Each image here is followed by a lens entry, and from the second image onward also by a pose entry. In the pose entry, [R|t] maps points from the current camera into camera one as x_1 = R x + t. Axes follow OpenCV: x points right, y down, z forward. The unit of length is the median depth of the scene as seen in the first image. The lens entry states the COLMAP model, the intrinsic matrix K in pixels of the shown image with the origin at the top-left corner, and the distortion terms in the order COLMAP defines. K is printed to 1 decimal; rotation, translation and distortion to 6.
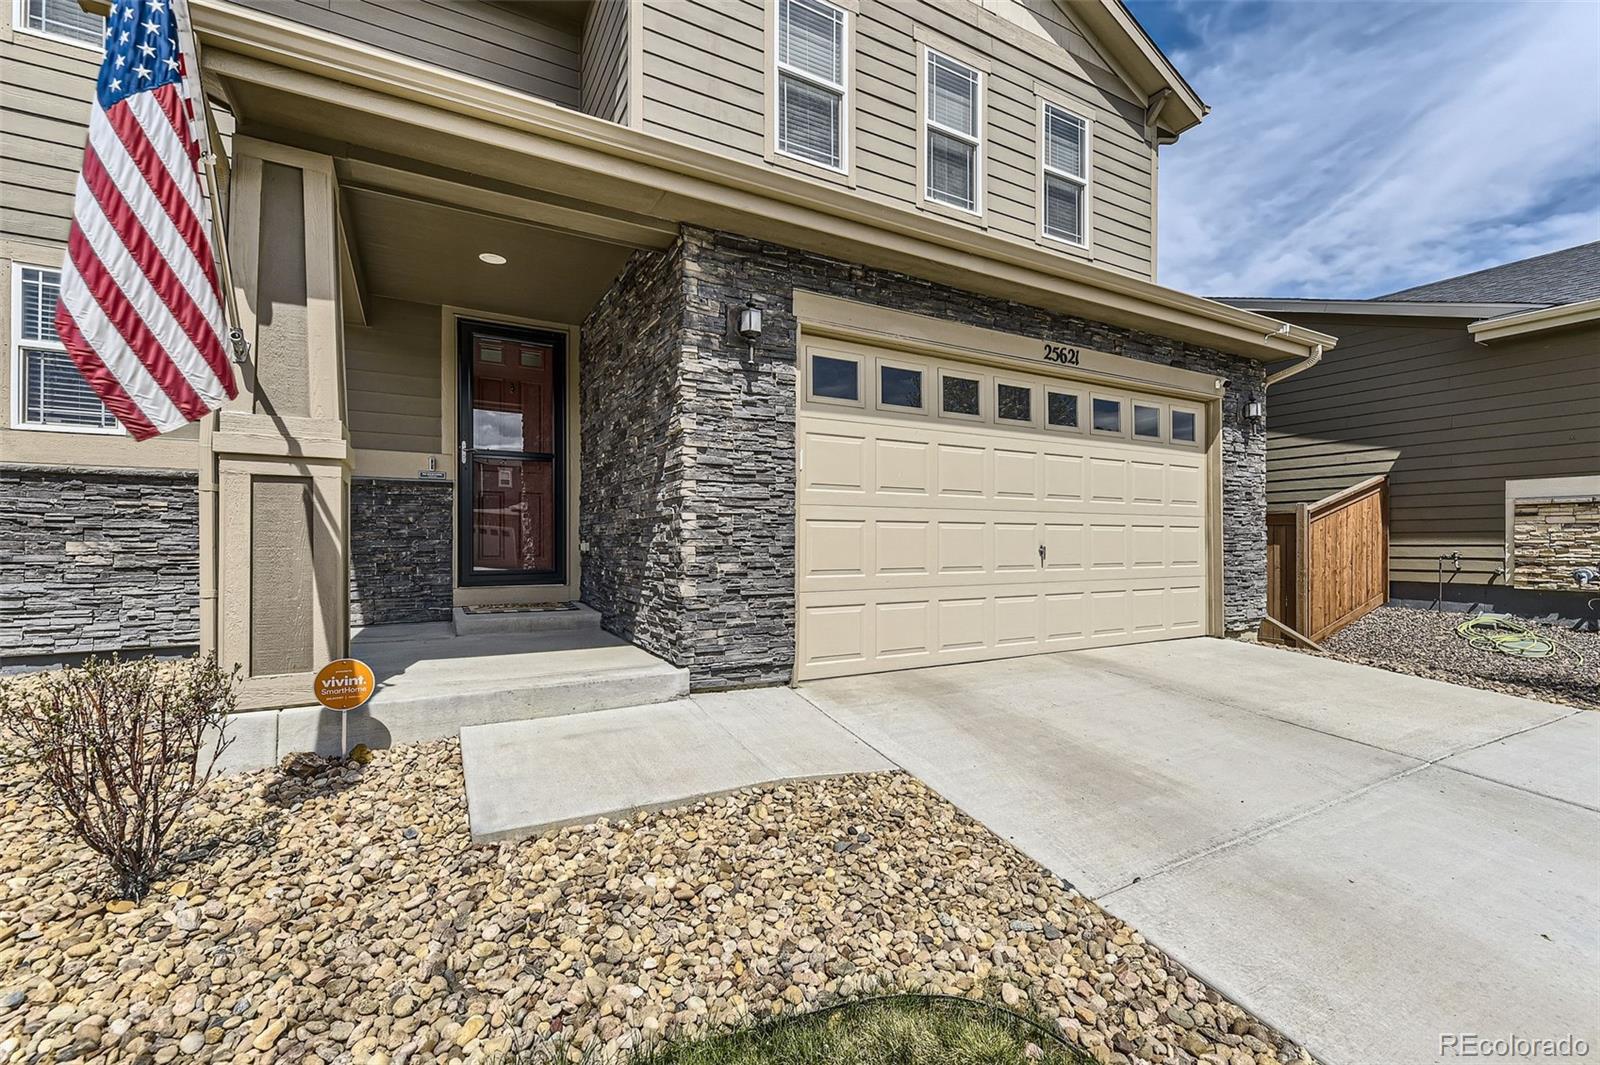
lens RADIAL K [[680.4, 0, 800.0], [0, 680.4, 532.5], [0, 0, 1]] dist [0.000003, 0.000178]
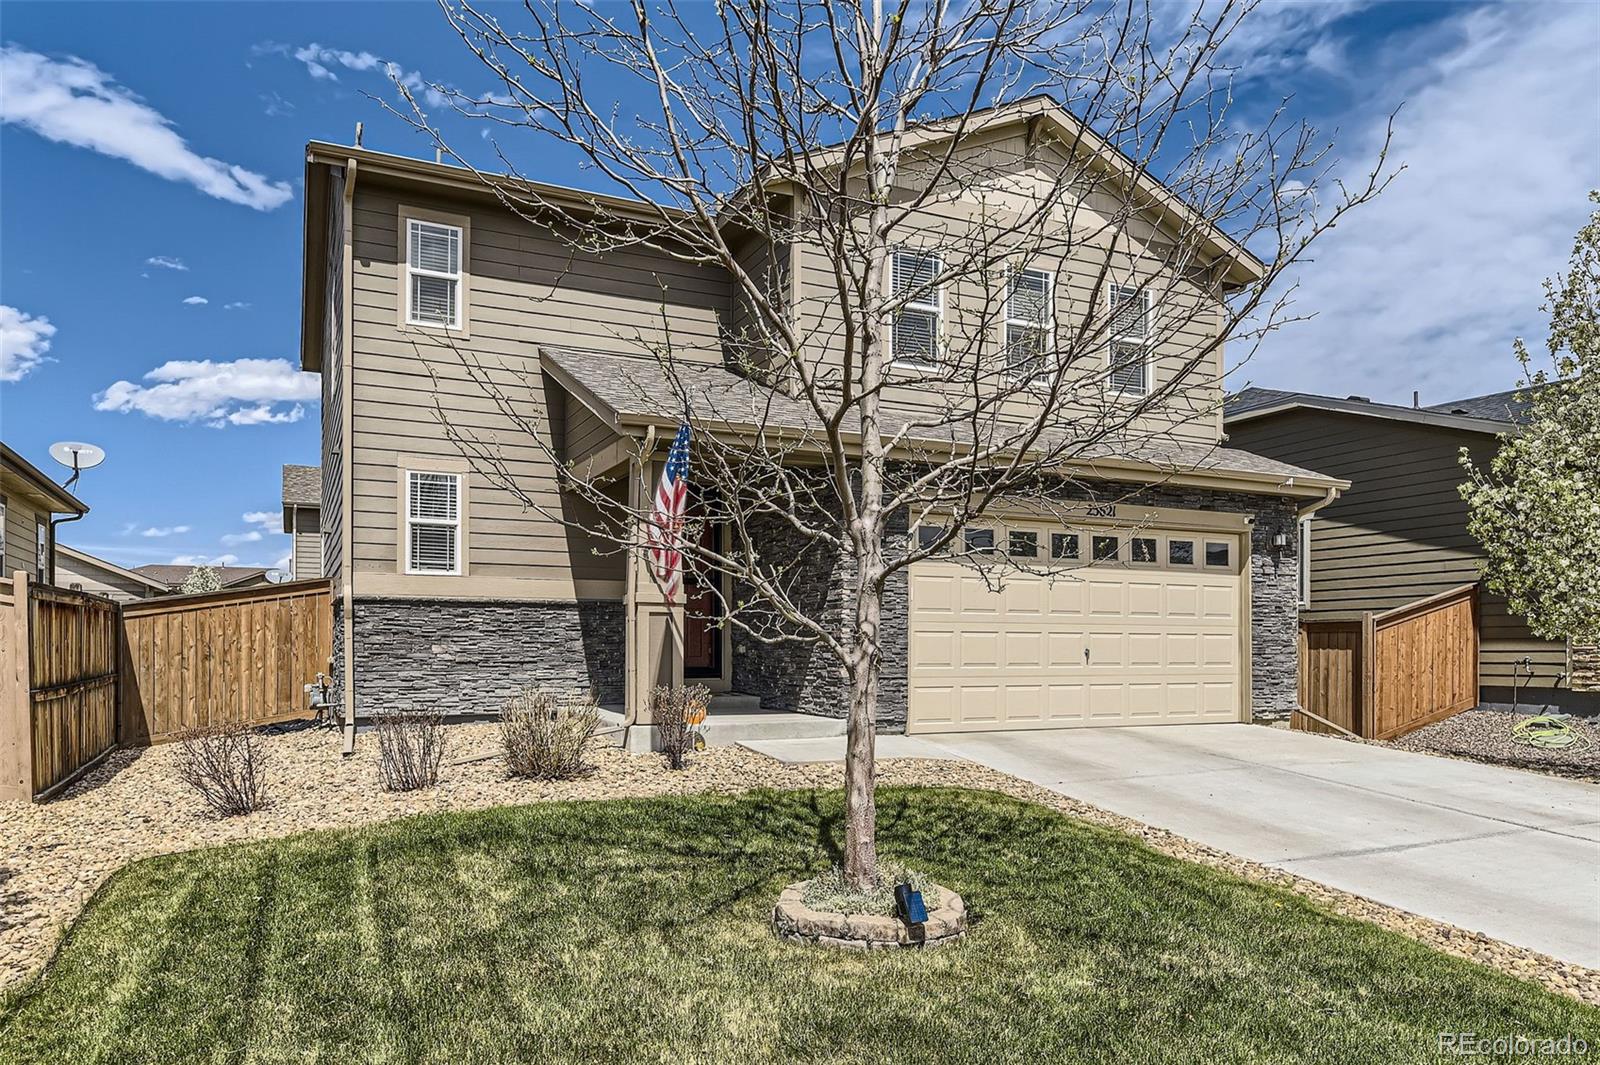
lens RADIAL K [[1120.9, 0, 682.5], [0, 1120.9, 641.4], [0, 0, 1]] dist [0.001419, -0.000434]
pose [[0.986584, 0.000932, -0.163249, -0.075603], [-0.000113, 0.999987, 0.005026, -0.006594], [0.163252, -0.004940, 0.986572, -1.278869]]
